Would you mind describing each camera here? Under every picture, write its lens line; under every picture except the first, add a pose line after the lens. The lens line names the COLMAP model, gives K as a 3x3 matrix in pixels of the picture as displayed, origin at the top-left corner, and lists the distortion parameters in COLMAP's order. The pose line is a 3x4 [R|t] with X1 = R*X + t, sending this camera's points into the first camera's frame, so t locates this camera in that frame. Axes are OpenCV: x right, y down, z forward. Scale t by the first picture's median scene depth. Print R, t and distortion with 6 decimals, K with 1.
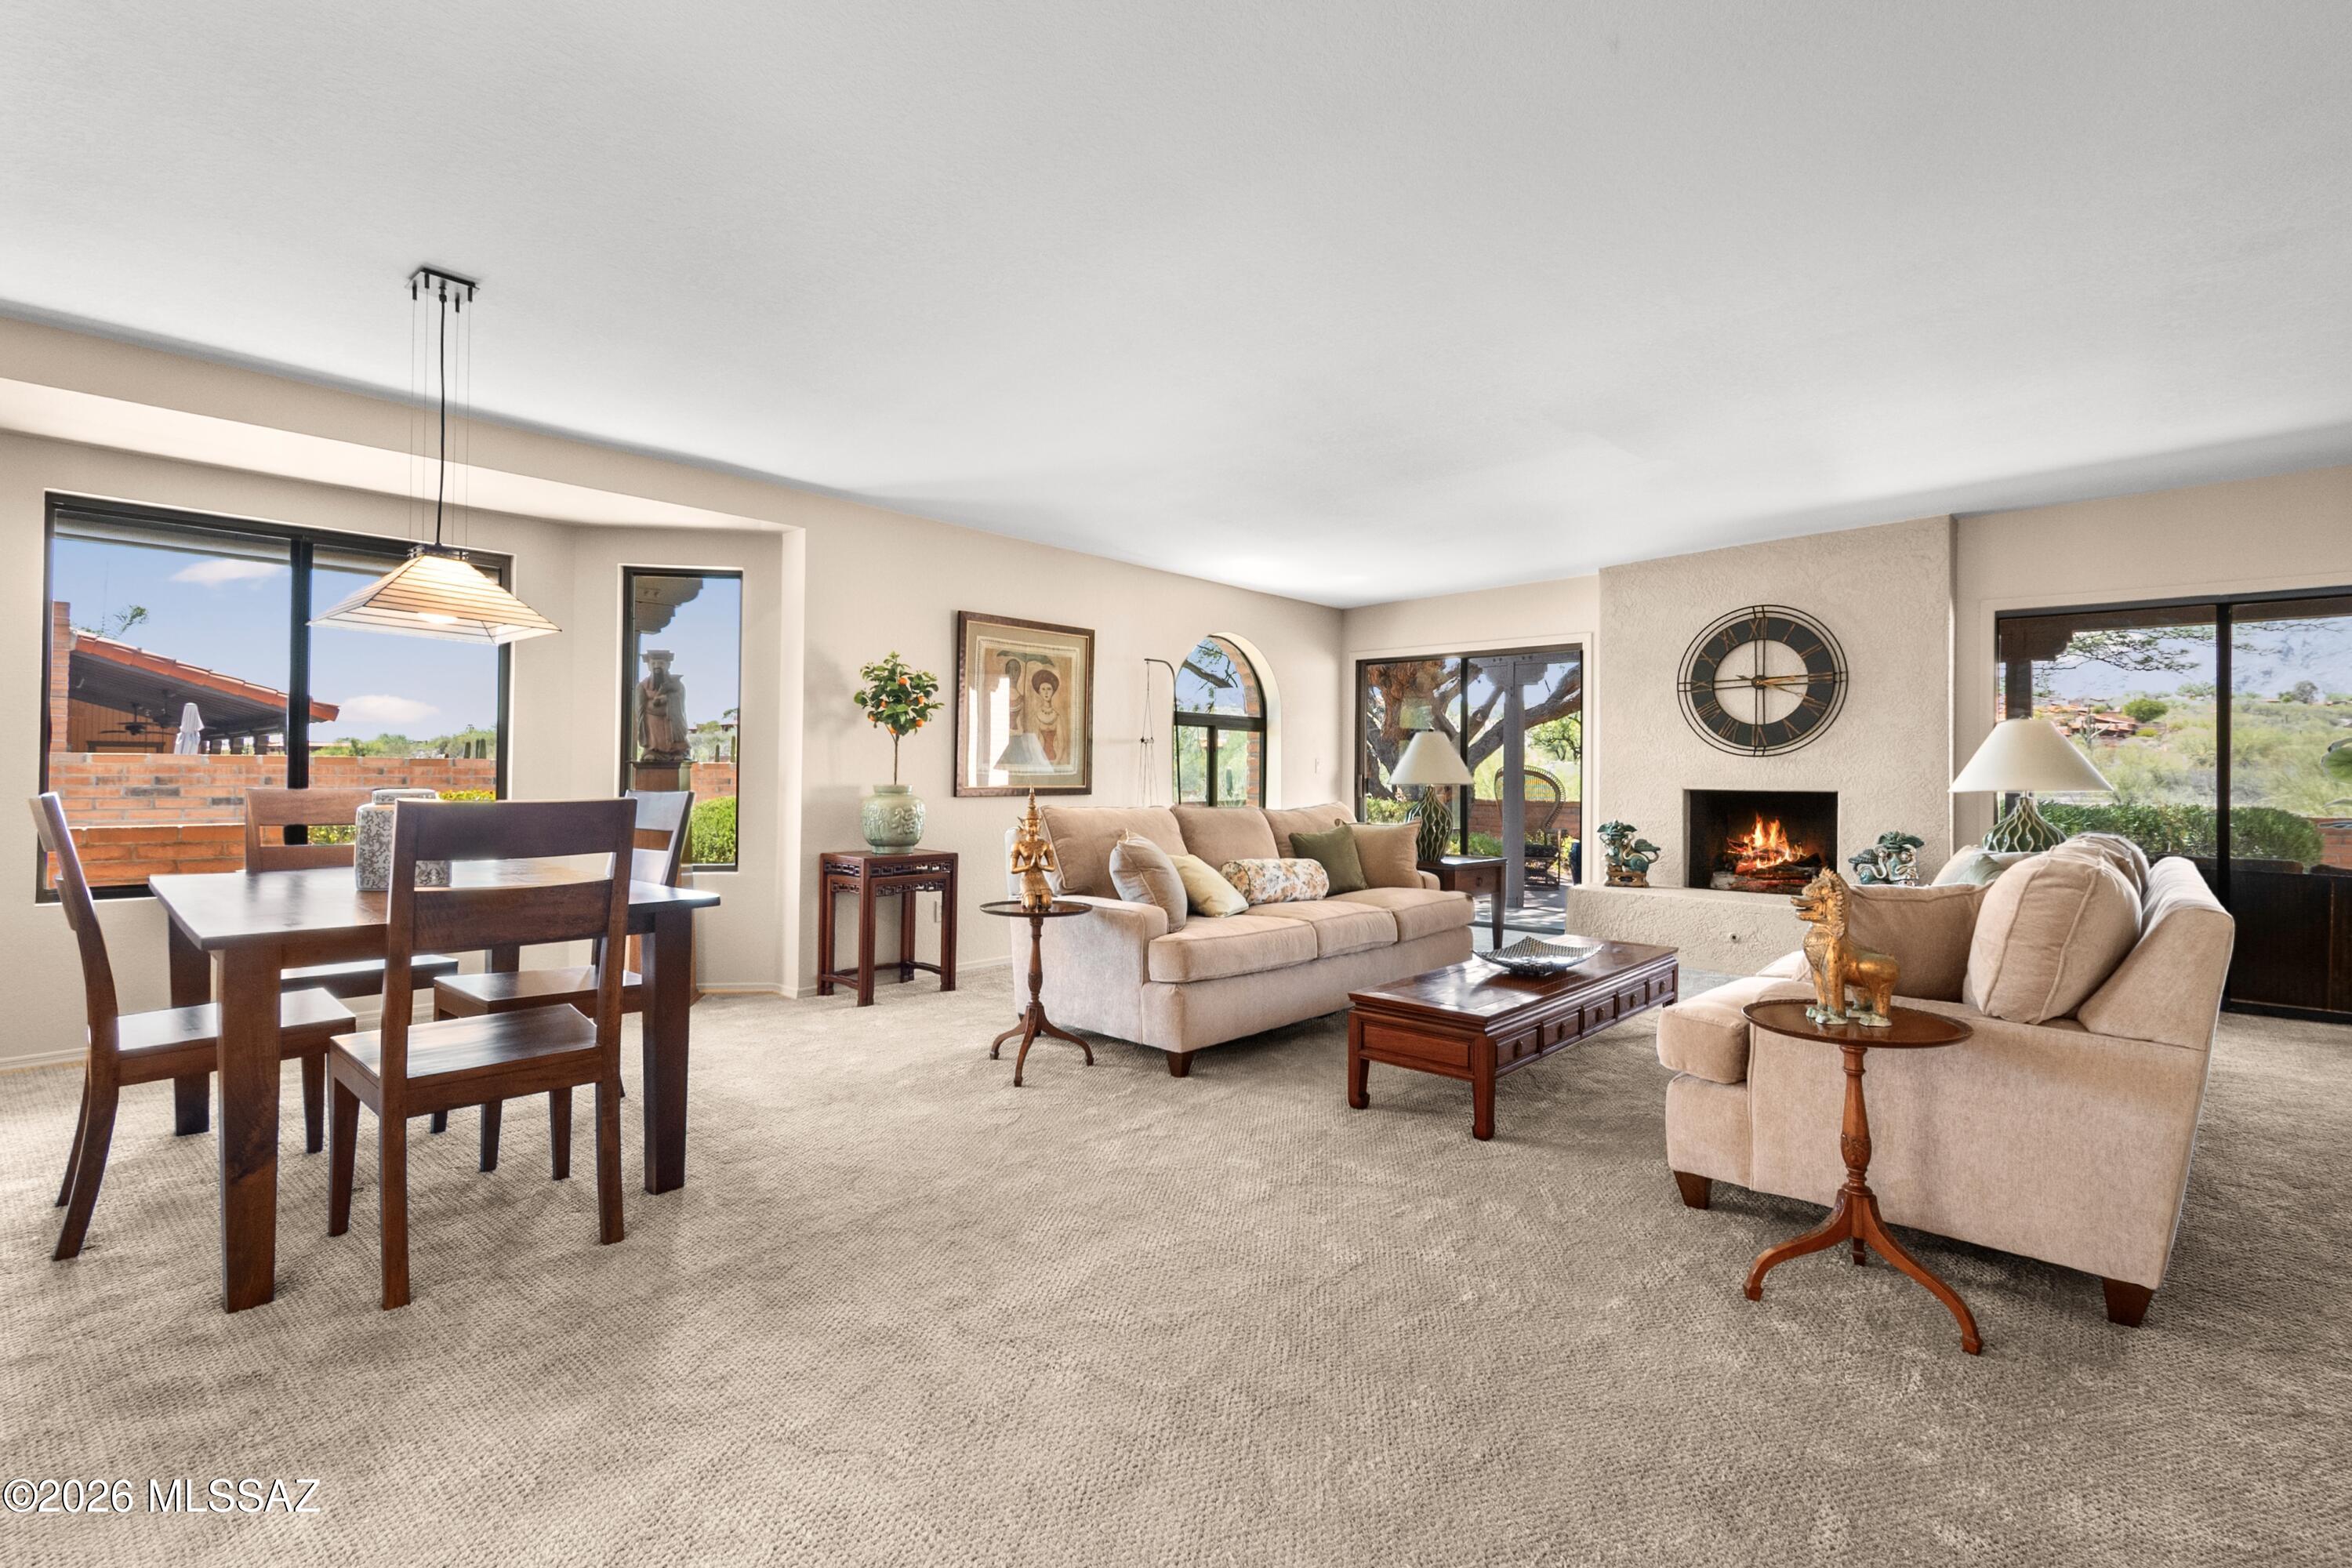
lens RADIAL K [[1057.3, 0, 1183.5], [0, 1057.3, 761.0], [0, 0, 1]] dist [0.007507, -0.003702]
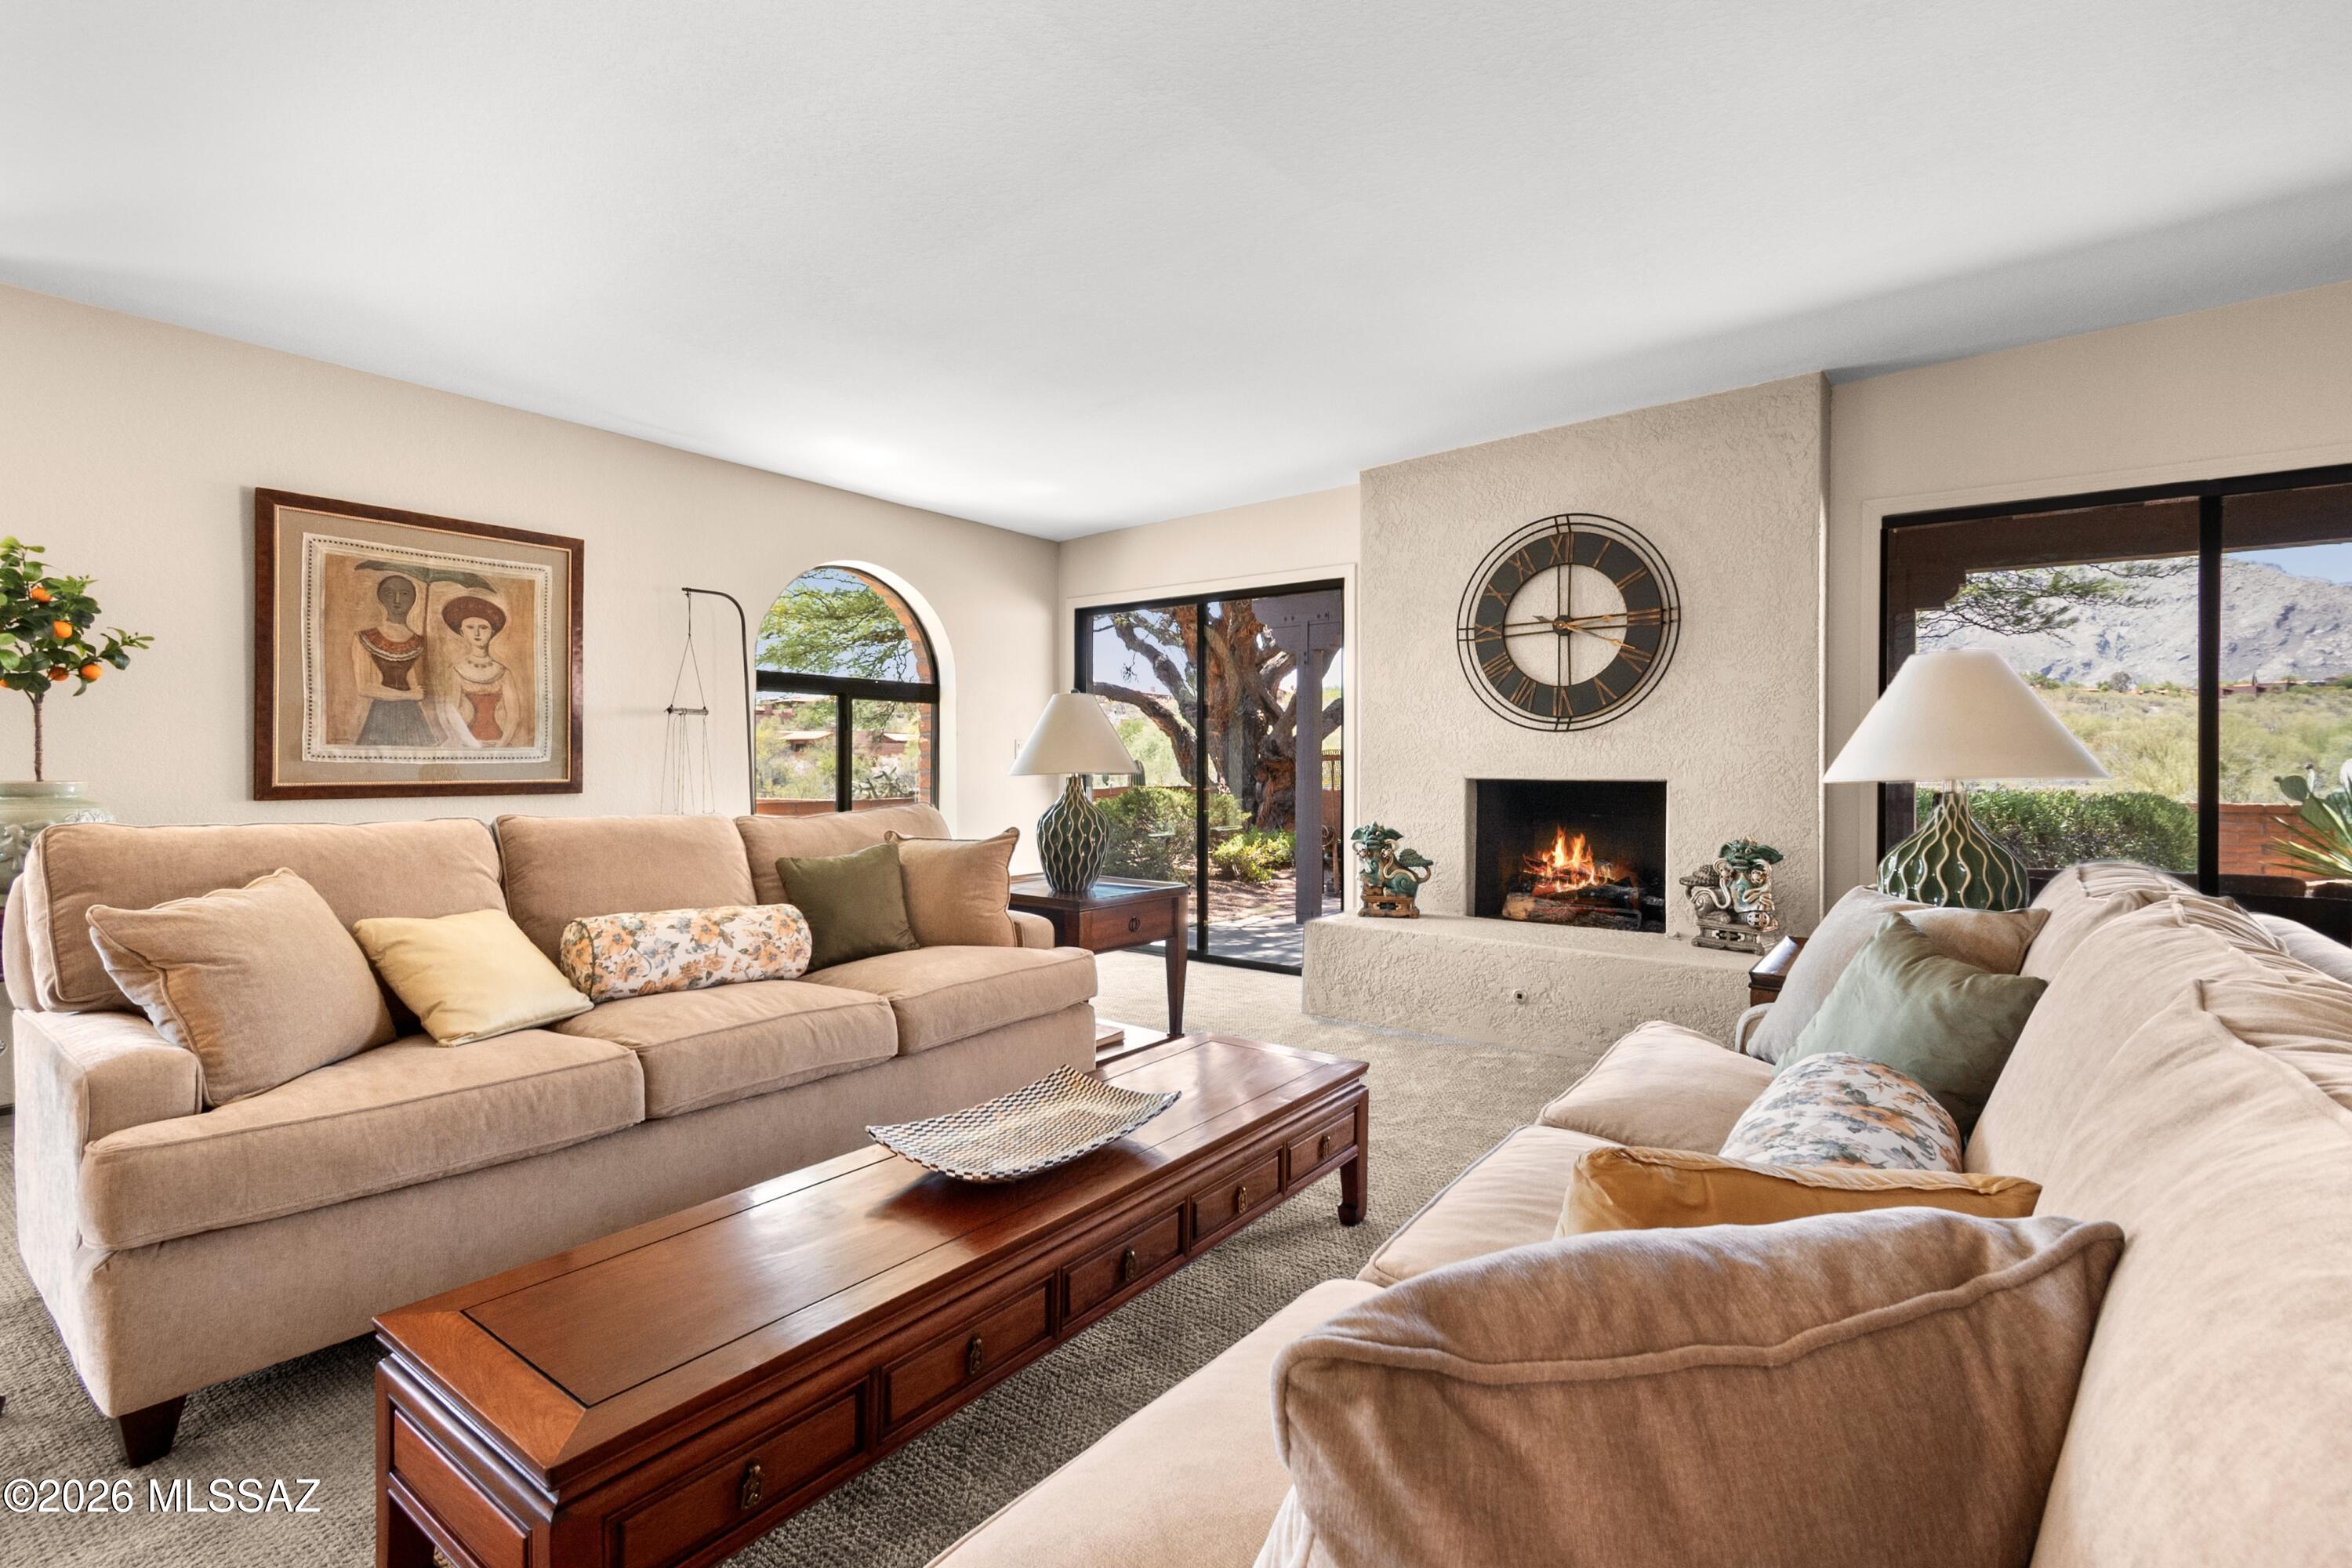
lens RADIAL K [[1057.3, 0, 1177.3], [0, 1057.3, 768.2], [0, 0, 1]] dist [0.007507, -0.003702]
pose [[0.996139, -0.005943, 0.087591, 0.302983], [0.004477, 0.999847, 0.016920, 0.009506], [-0.087679, -0.016463, 0.996013, 0.430482]]
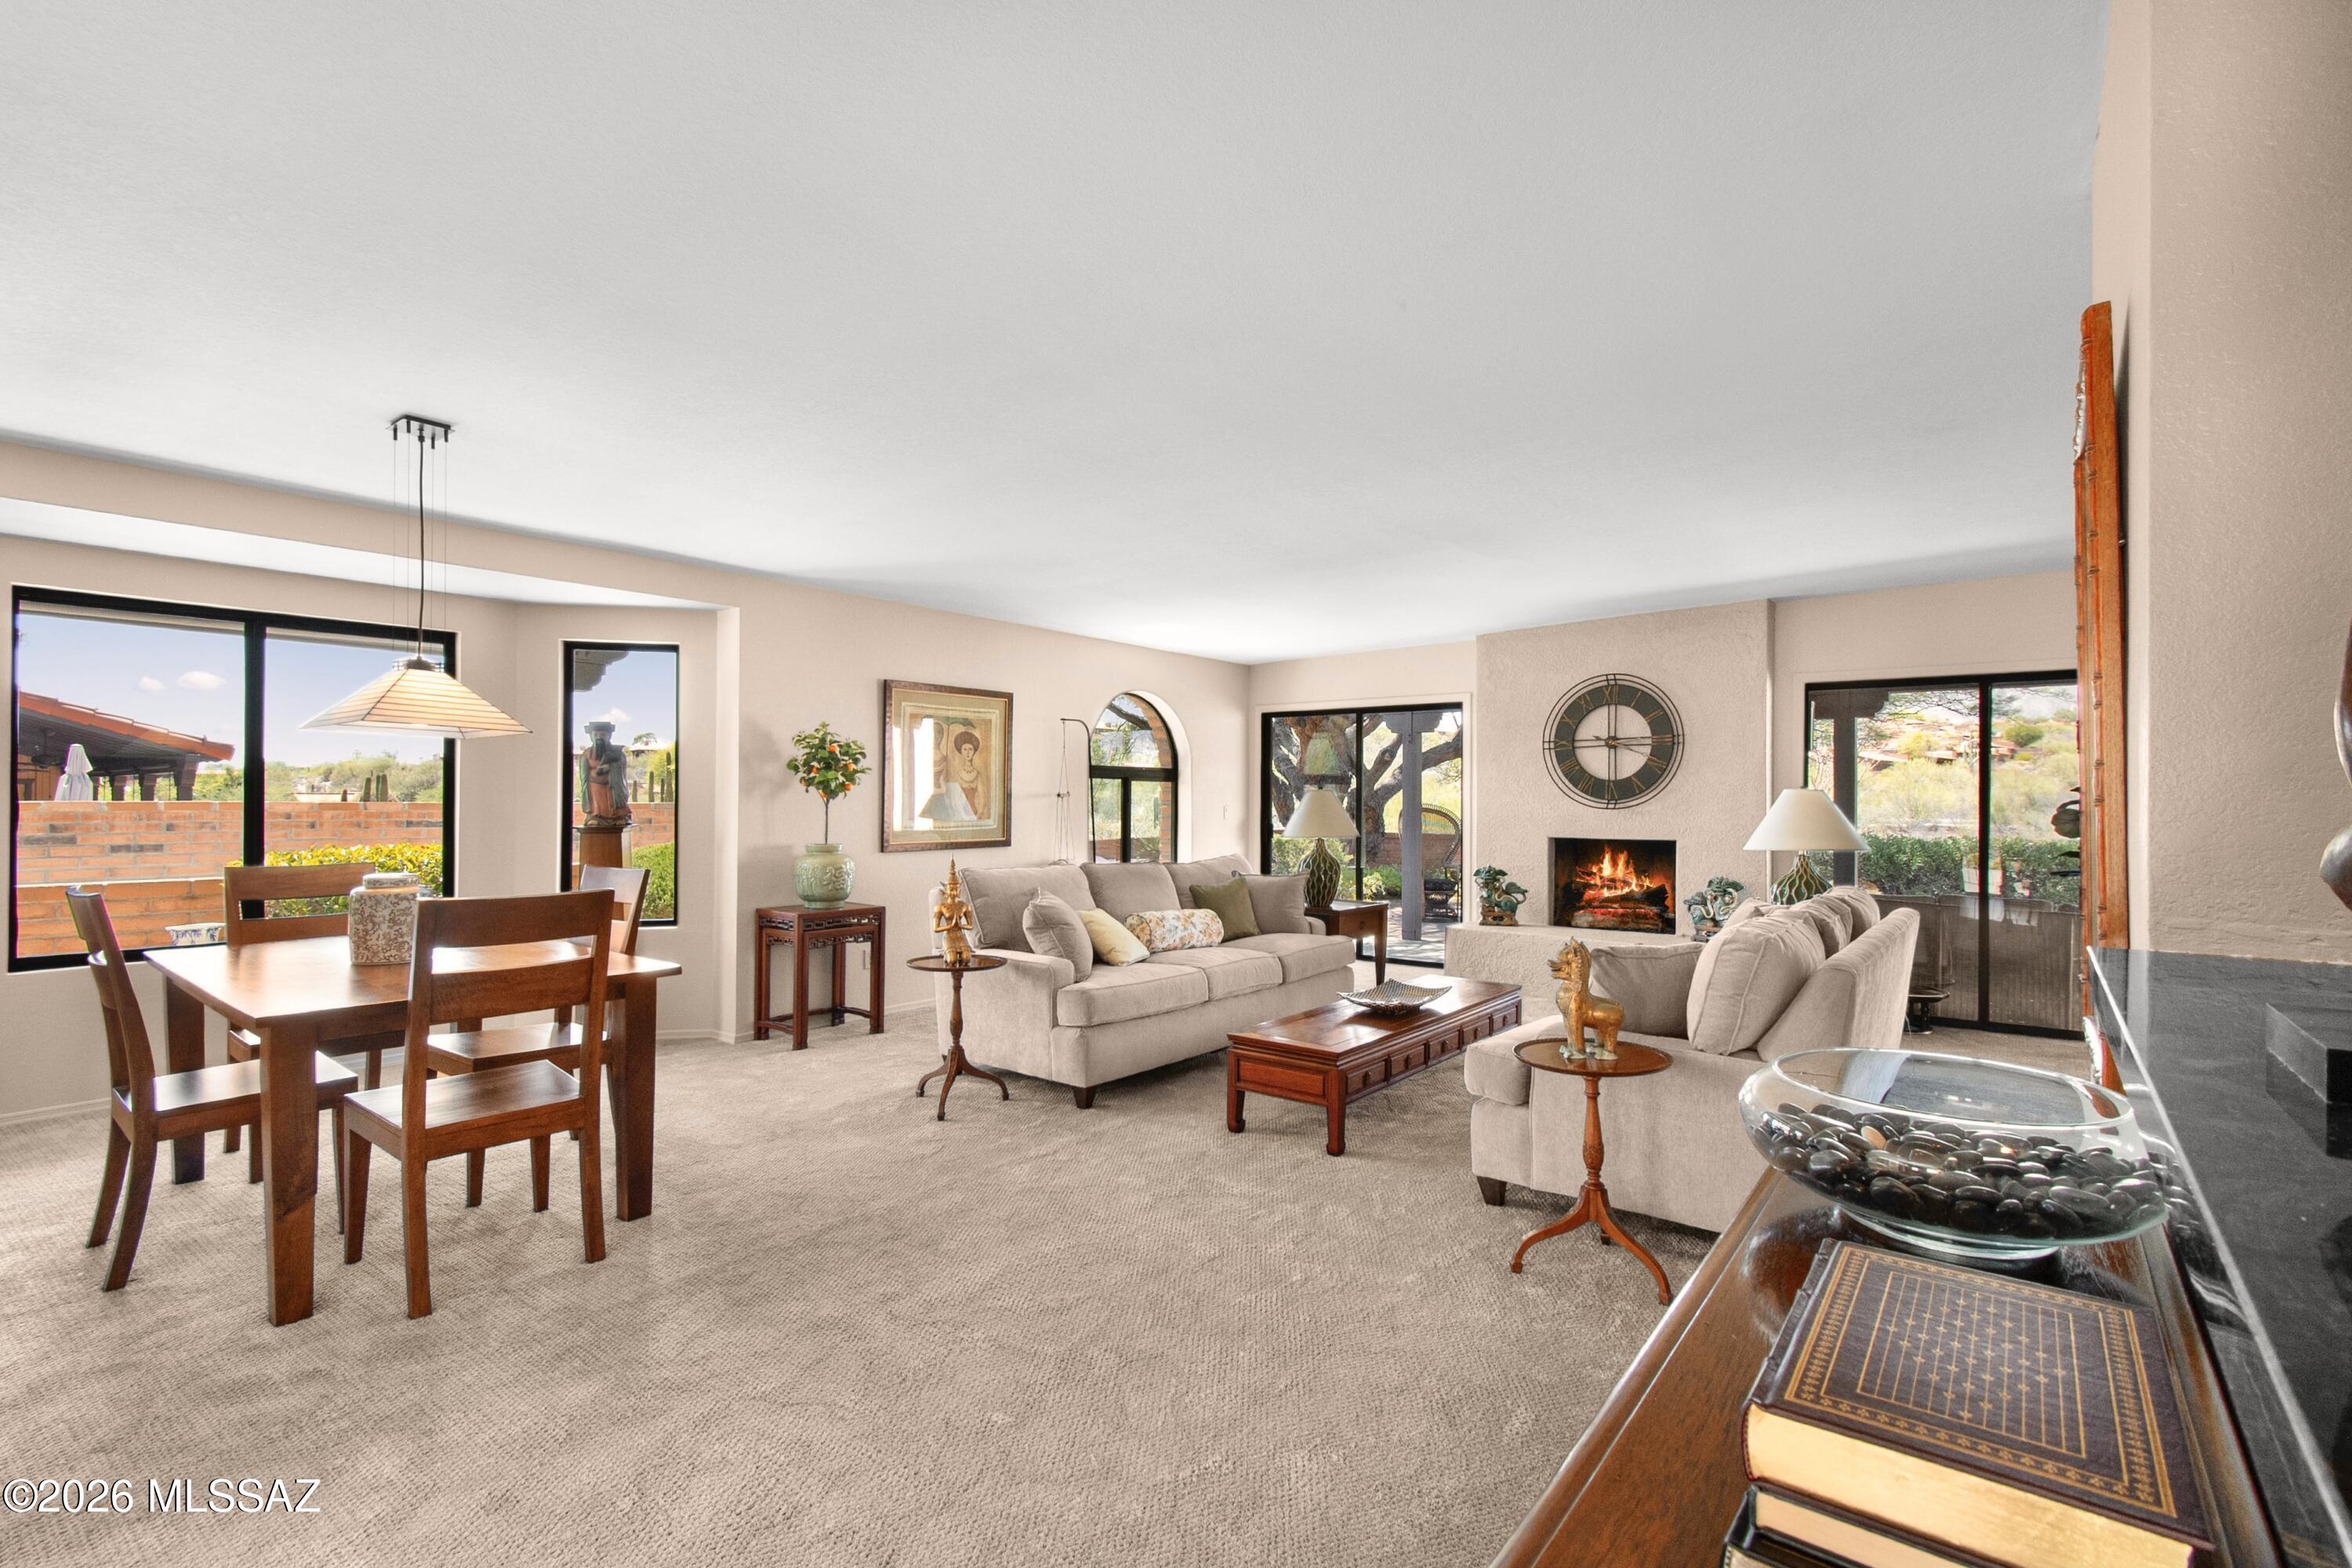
lens RADIAL K [[1057.3, 0, 1185.6], [0, 1057.3, 797.0], [0, 0, 1]] dist [0.007507, -0.003702]
pose [[0.997586, -0.003758, 0.069345, 0.021509], [0.003089, 0.999948, 0.009754, -0.038802], [-0.069378, -0.009516, 0.997545, -0.115354]]
